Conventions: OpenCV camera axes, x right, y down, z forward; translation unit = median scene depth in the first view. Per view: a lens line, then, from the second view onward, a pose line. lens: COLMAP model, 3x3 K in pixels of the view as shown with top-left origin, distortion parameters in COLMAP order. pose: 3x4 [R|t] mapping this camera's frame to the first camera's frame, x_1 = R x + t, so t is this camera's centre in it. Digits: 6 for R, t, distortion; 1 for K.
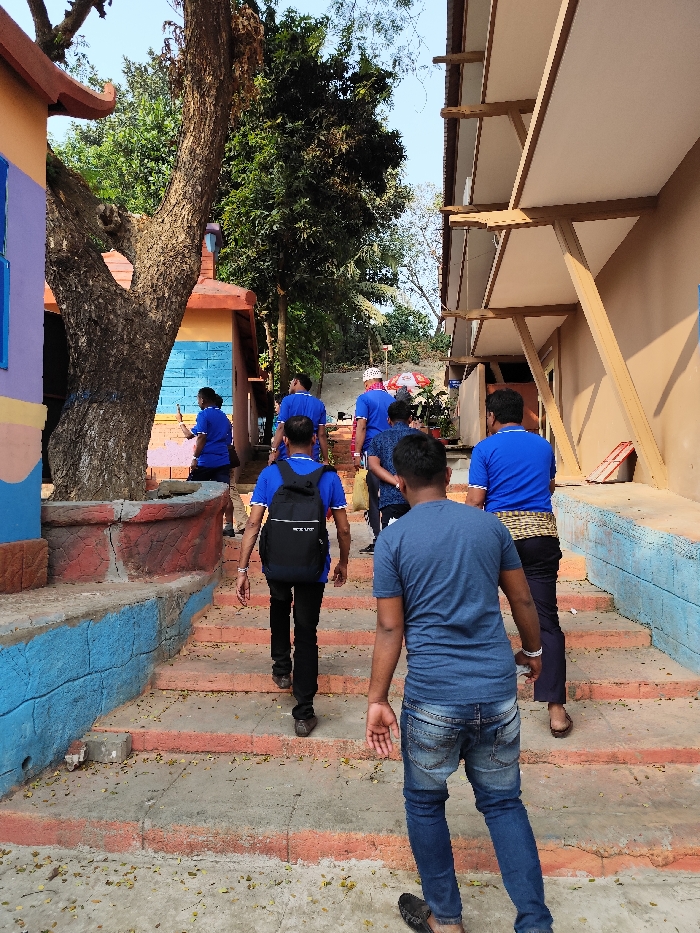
lens RADIAL K [[626.5, 0, 347.4], [0, 626.5, 470.6], [0, 0, 1]] dist [0.009477, 0.002547]
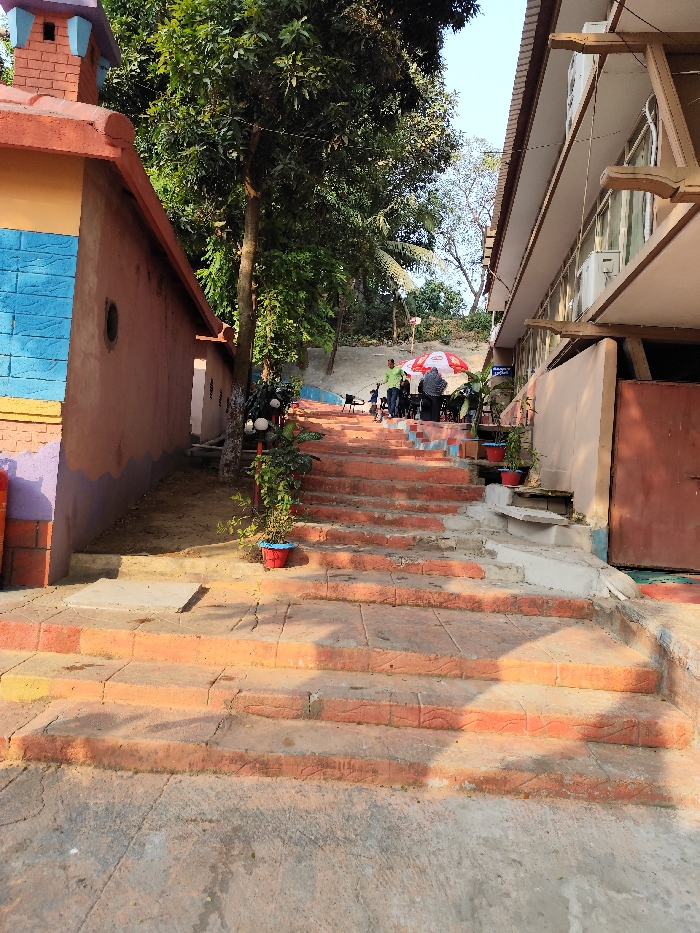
lens RADIAL K [[626.5, 0, 353.7], [0, 626.5, 461.5], [0, 0, 1]] dist [0.009477, 0.002547]
pose [[0.996057, 0.088001, -0.011201, 0.006486], [-0.087722, 0.995872, 0.023332, -0.018313], [0.013208, -0.022257, 0.999665, 0.136552]]
